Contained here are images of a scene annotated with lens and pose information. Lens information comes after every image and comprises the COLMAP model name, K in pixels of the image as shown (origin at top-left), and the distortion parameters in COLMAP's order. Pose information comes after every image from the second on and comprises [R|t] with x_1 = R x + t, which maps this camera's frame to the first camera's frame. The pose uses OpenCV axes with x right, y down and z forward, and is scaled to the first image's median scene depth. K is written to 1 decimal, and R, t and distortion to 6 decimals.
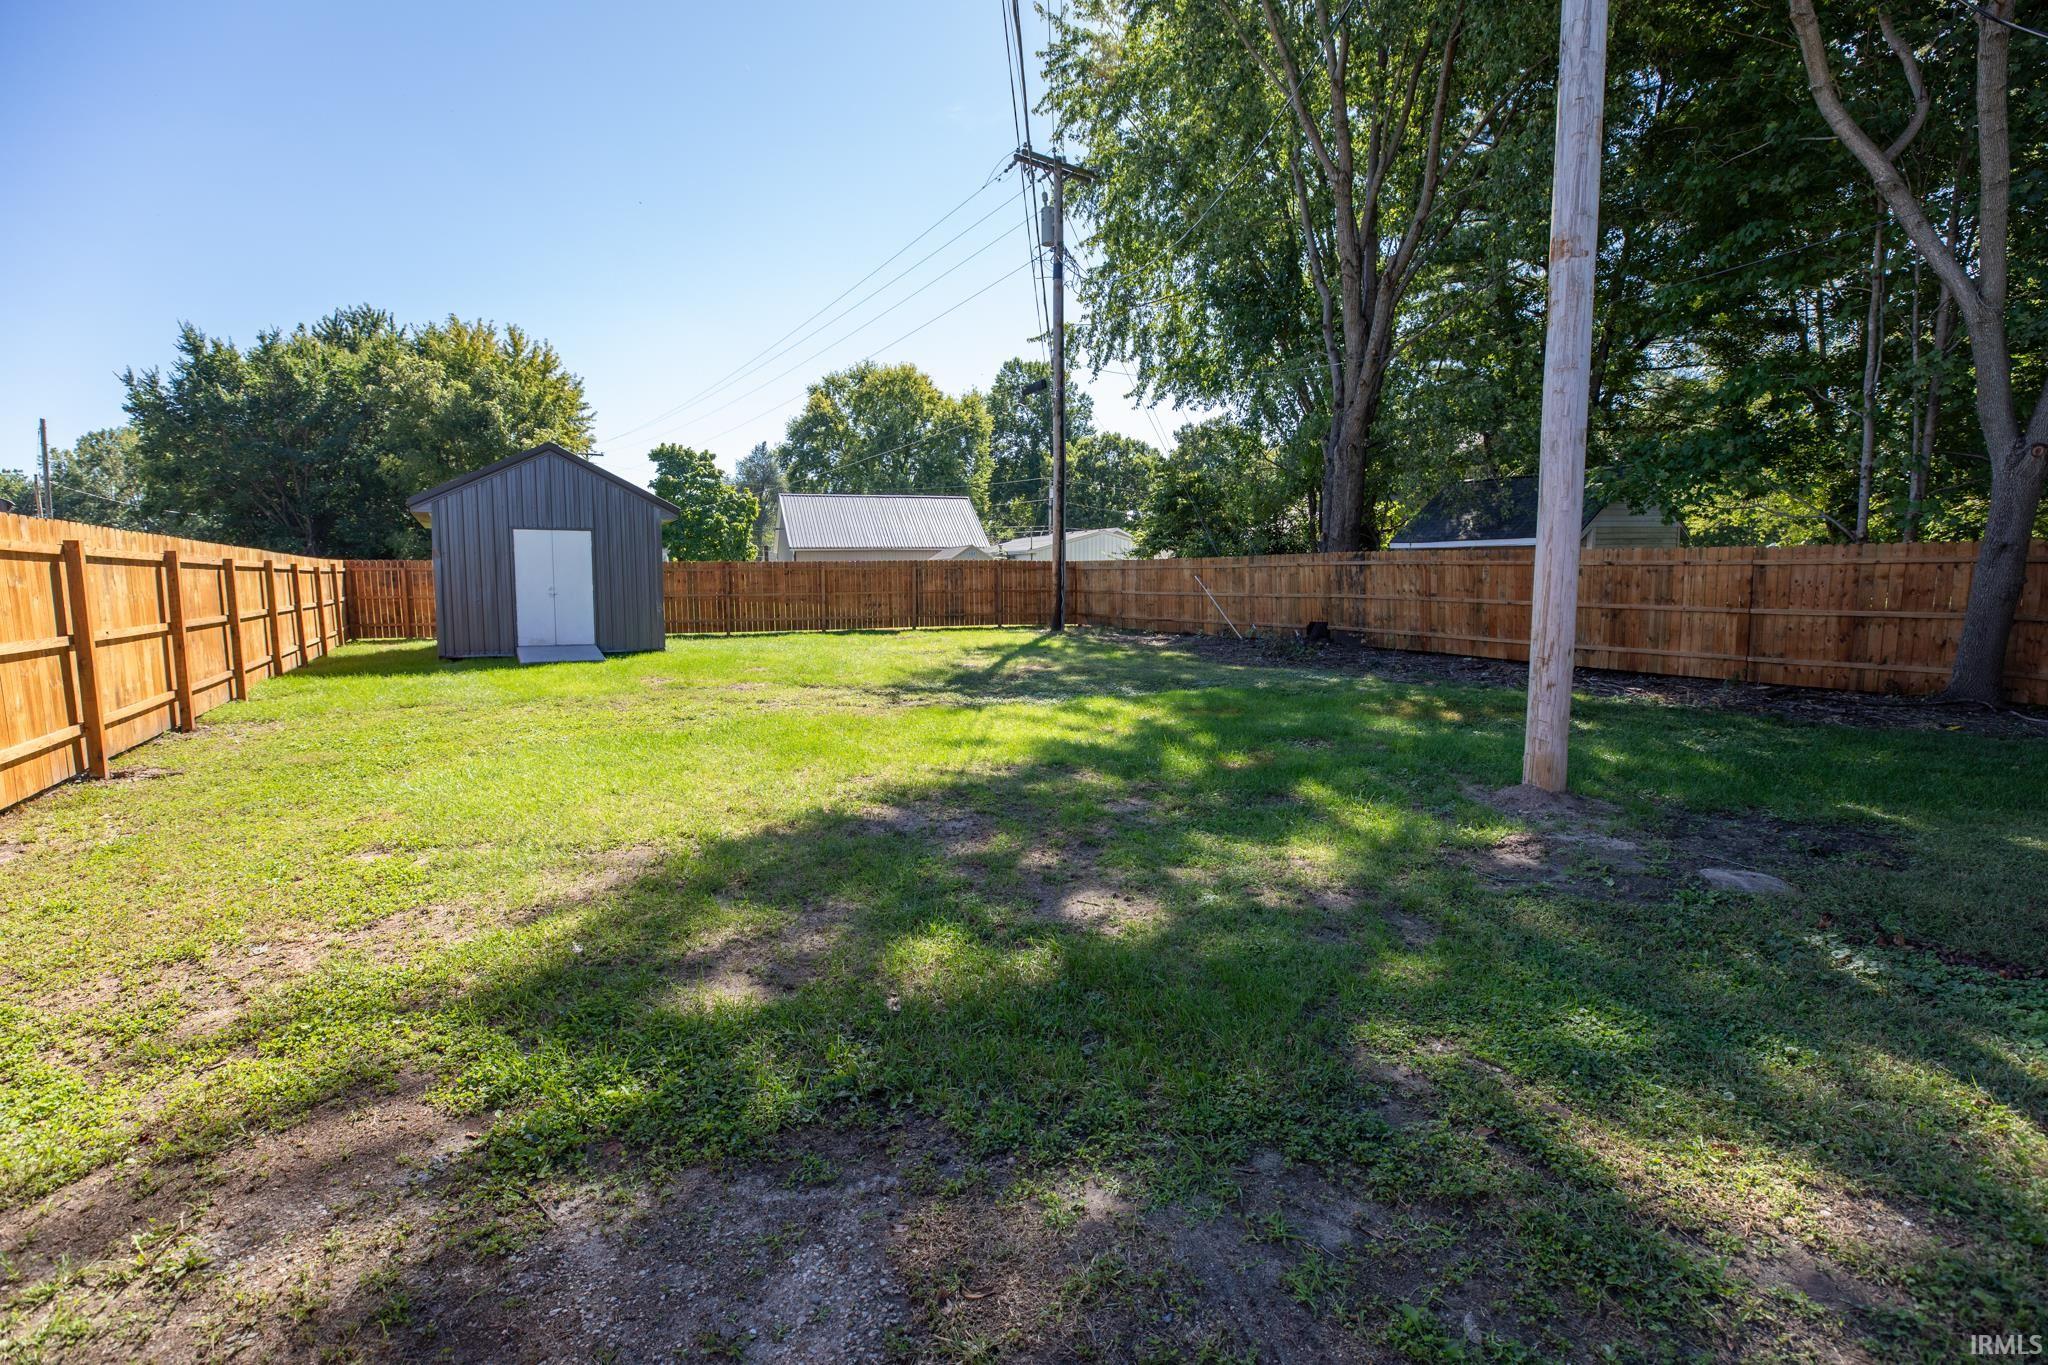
lens RADIAL K [[917.7, 0, 1018.8], [0, 917.7, 669.4], [0, 0, 1]] dist [-0.043770, 0.012181]
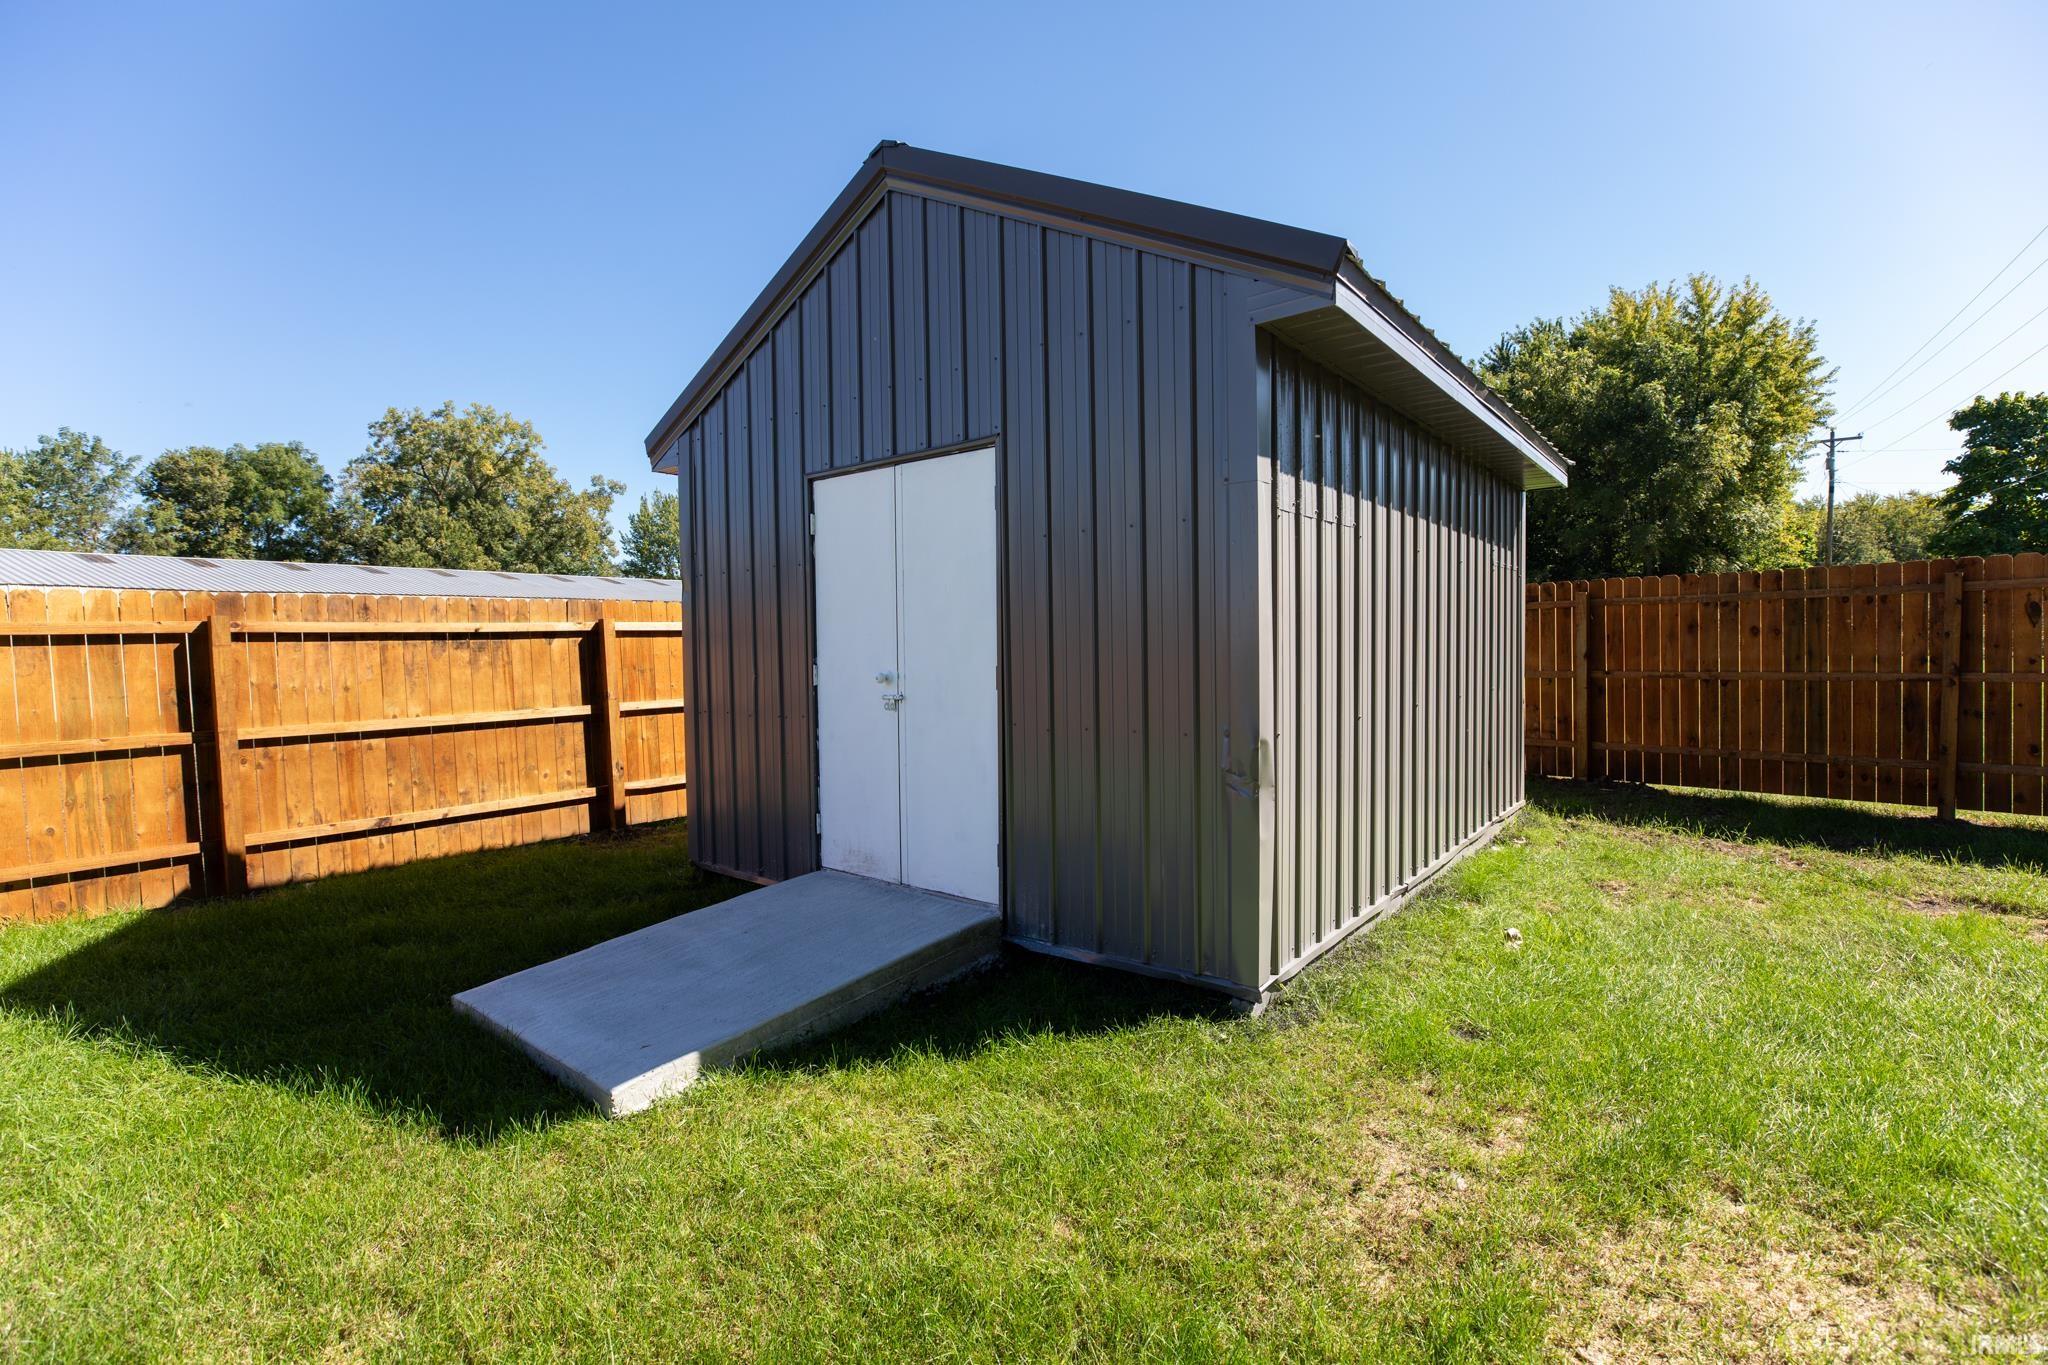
lens RADIAL K [[917.7, 0, 1018.8], [0, 917.7, 669.4], [0, 0, 1]] dist [-0.043770, 0.012181]
pose [[0.346460, 0.022505, -0.937795, -0.073238], [-0.070821, 0.997487, -0.002227, -0.027674], [0.935388, 0.067187, 0.347183, 0.266367]]
